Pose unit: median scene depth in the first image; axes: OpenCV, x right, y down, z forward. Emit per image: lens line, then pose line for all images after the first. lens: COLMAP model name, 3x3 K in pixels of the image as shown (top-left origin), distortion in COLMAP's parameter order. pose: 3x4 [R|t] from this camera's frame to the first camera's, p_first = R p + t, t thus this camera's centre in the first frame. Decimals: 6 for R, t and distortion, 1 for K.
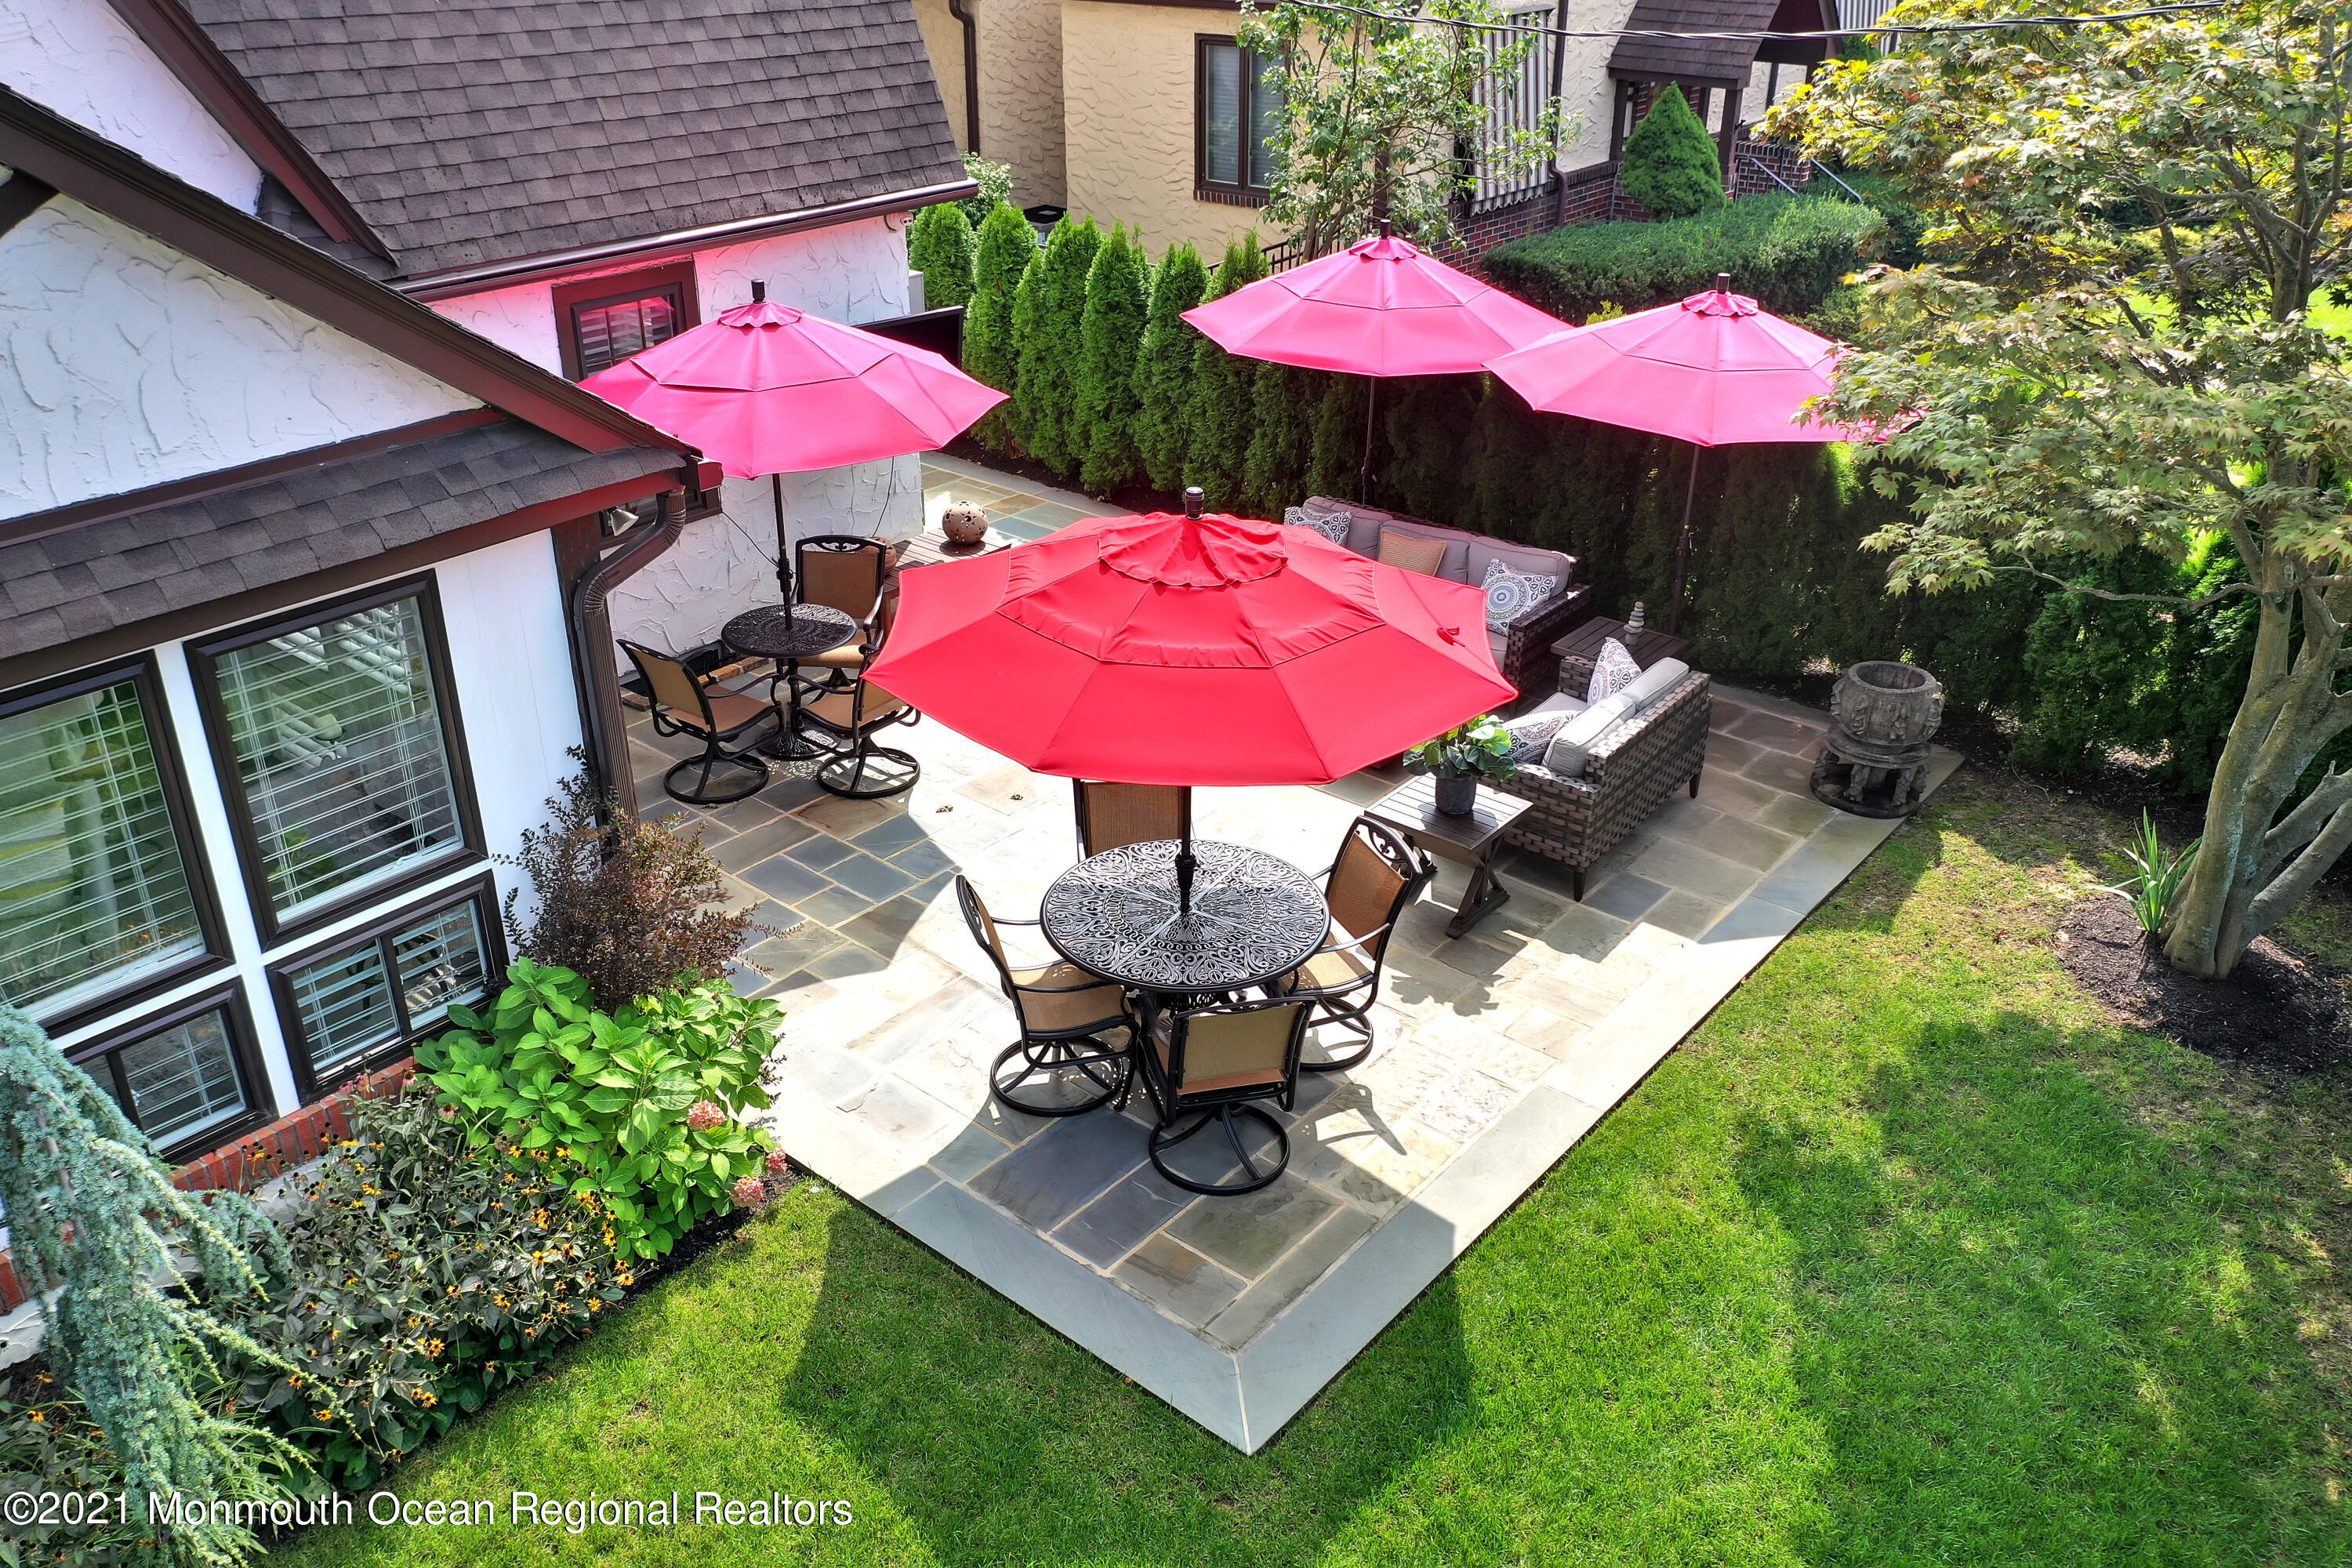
lens RADIAL K [[1879.4, 0, 1178.9], [0, 1879.4, 780.5], [0, 0, 1]] dist [0.003260, -0.013732]
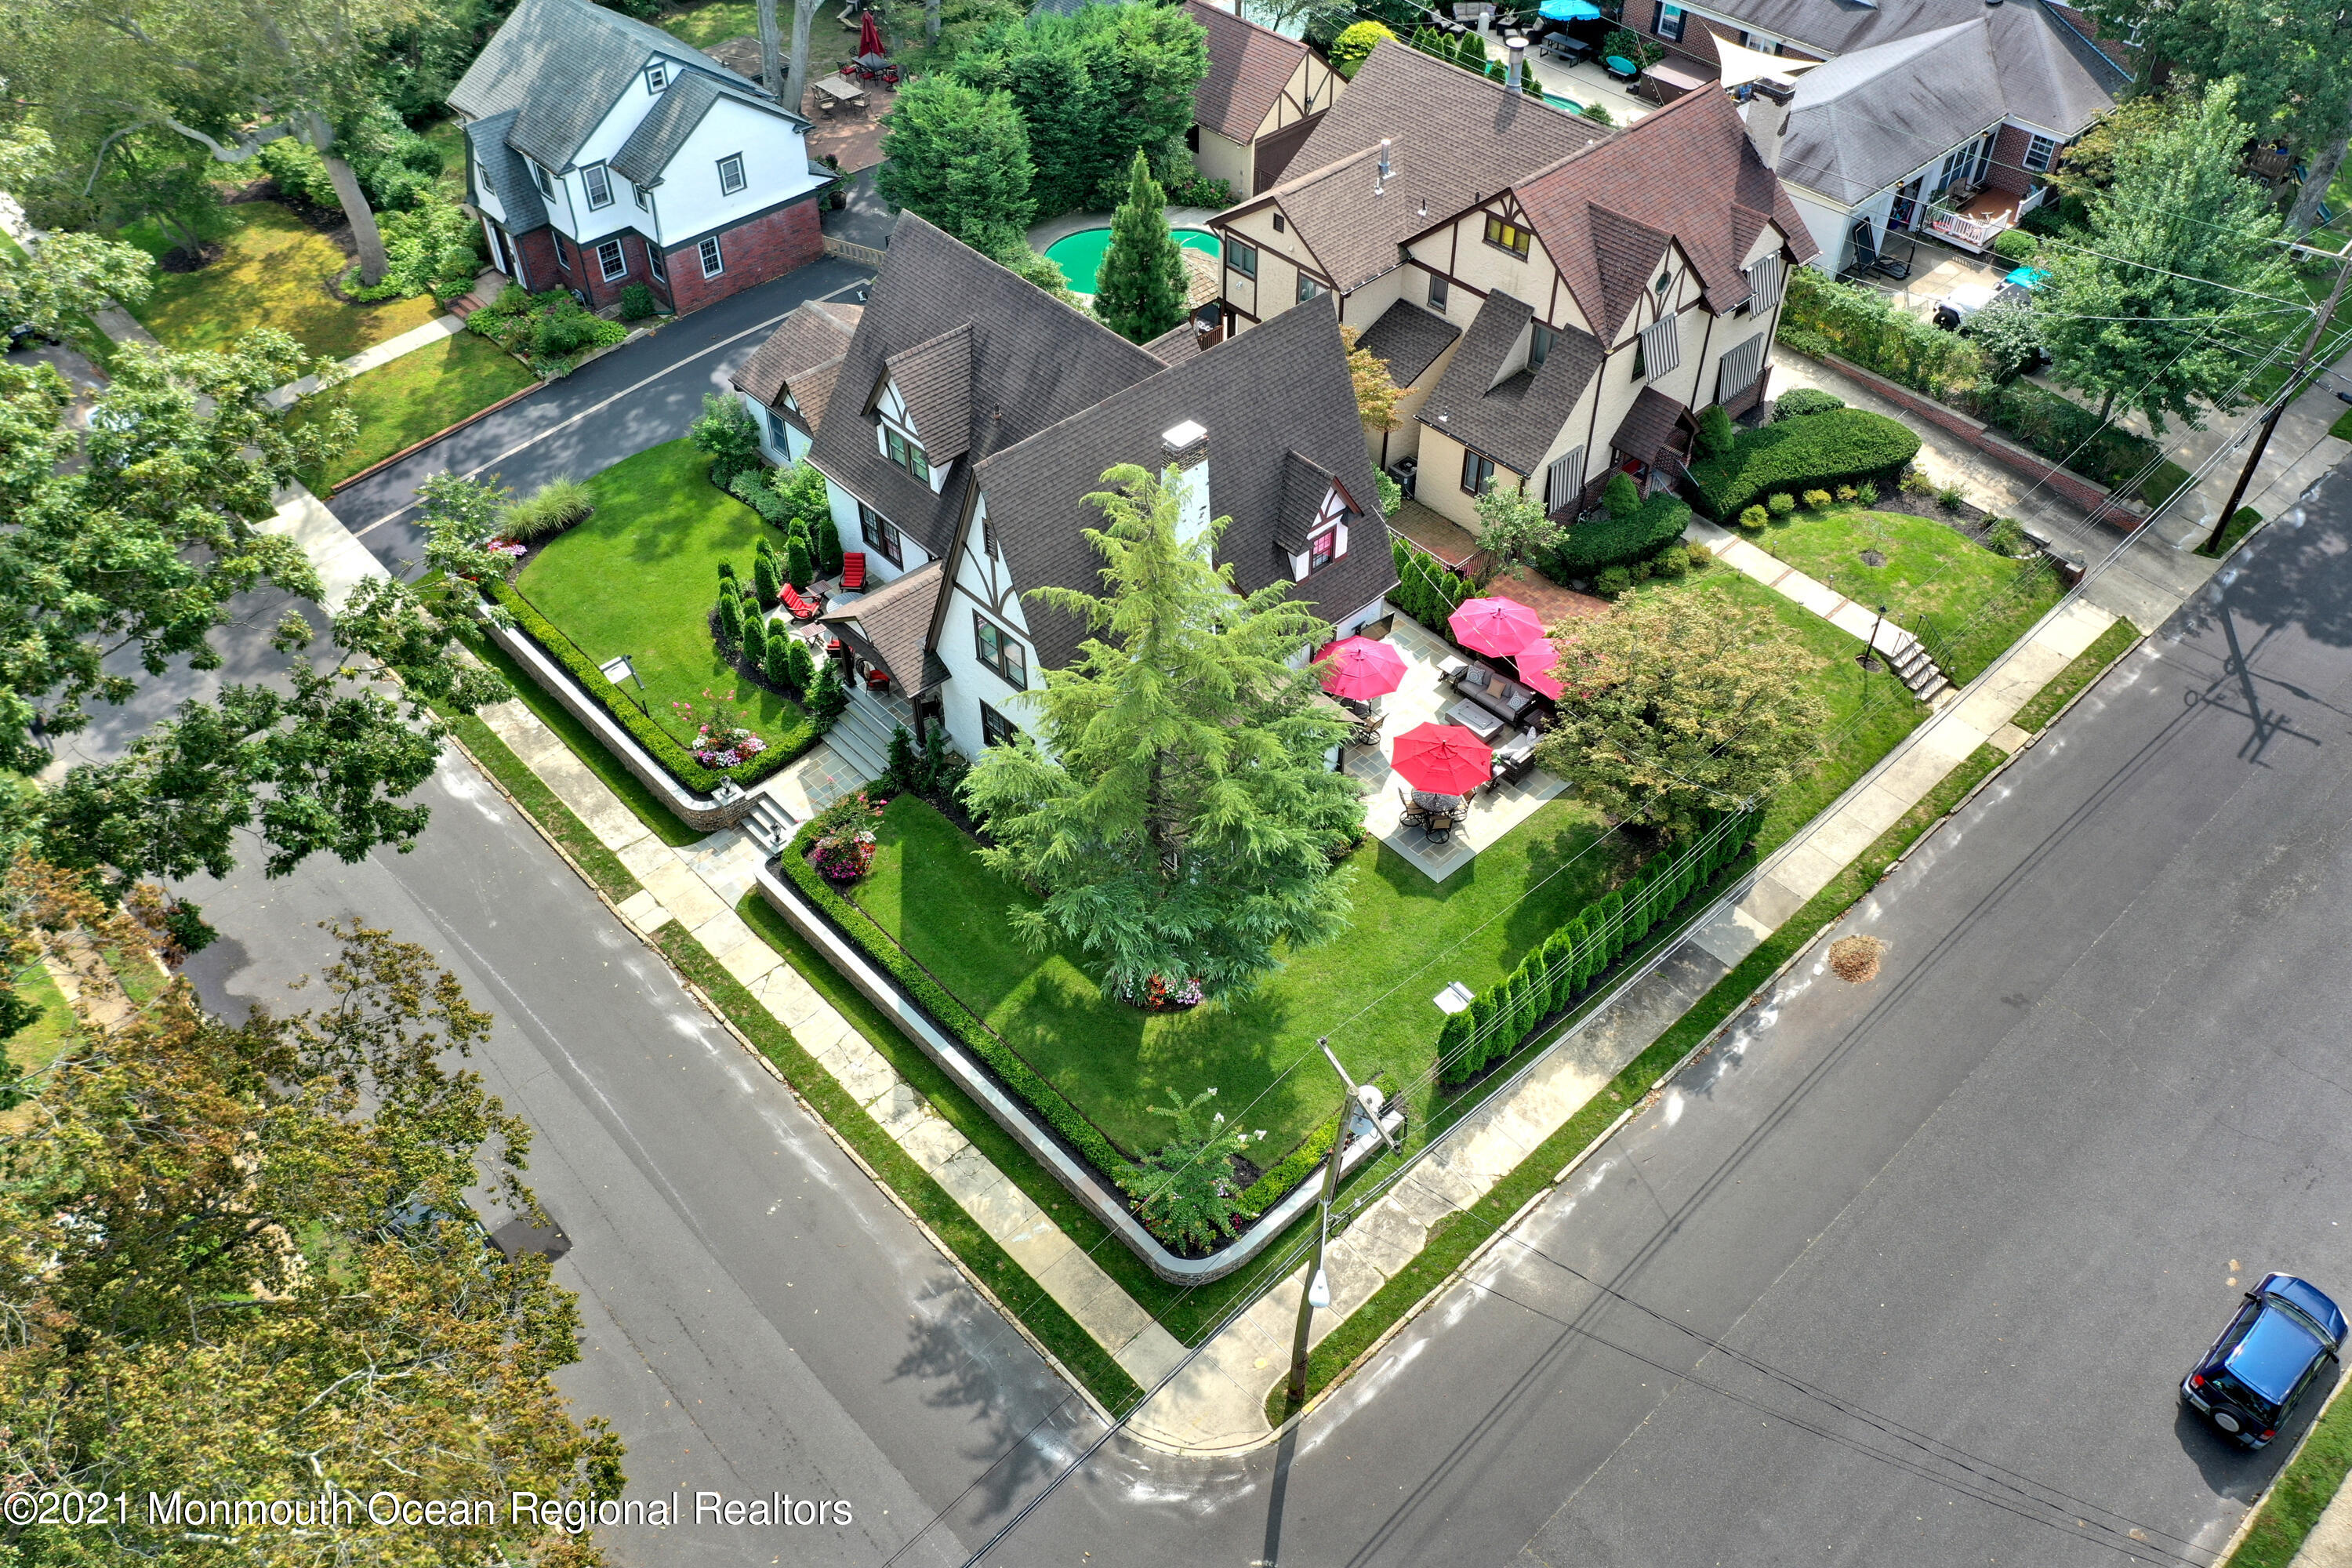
lens RADIAL K [[1879.4, 0, 1179.5], [0, 1879.4, 774.5], [0, 0, 1]] dist [0.003260, -0.013732]
pose [[0.990560, 0.090733, -0.102753, -0.175245], [-0.055045, 0.949783, 0.308029, -1.581499], [0.125541, -0.299465, 0.945812, -4.171757]]
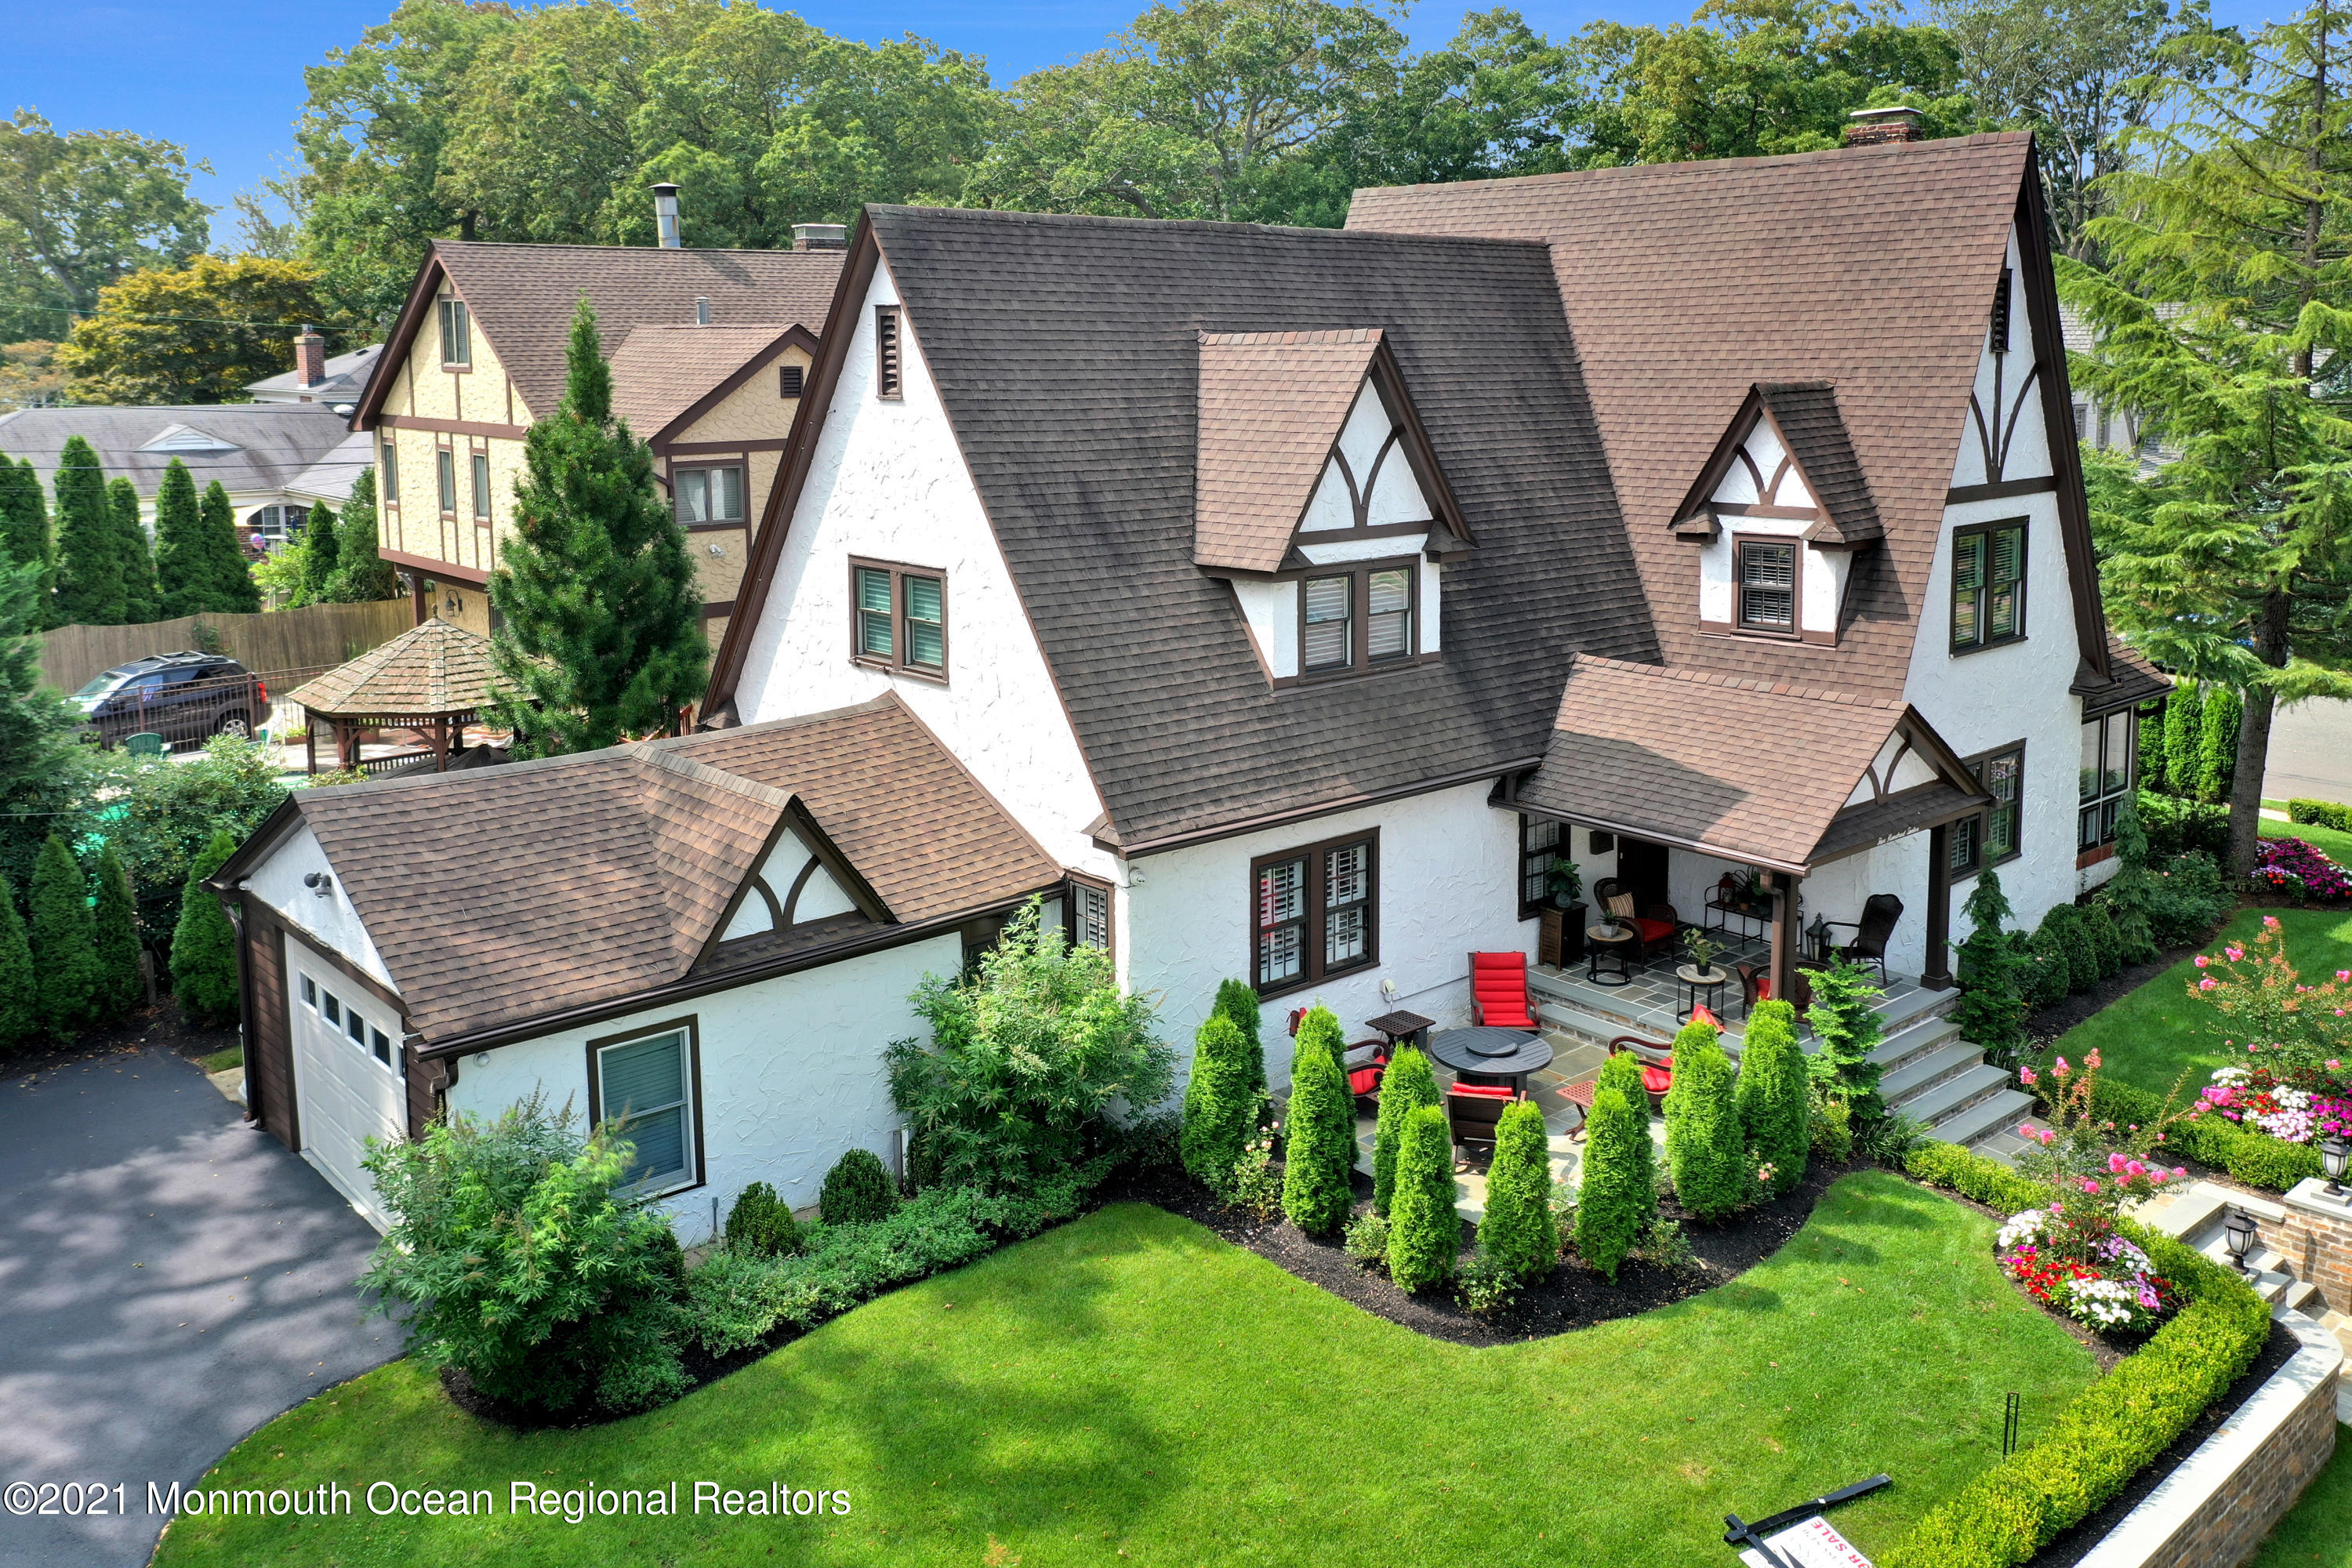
lens RADIAL K [[1879.4, 0, 1171.1], [0, 1879.4, 594.7], [0, 0, 1]] dist [0.003260, -0.013732]
pose [[0.162472, -0.140057, 0.976722, -3.976022], [0.445106, 0.893840, 0.054132, -0.947932], [-0.880615, 0.425950, 0.207565, 1.127296]]
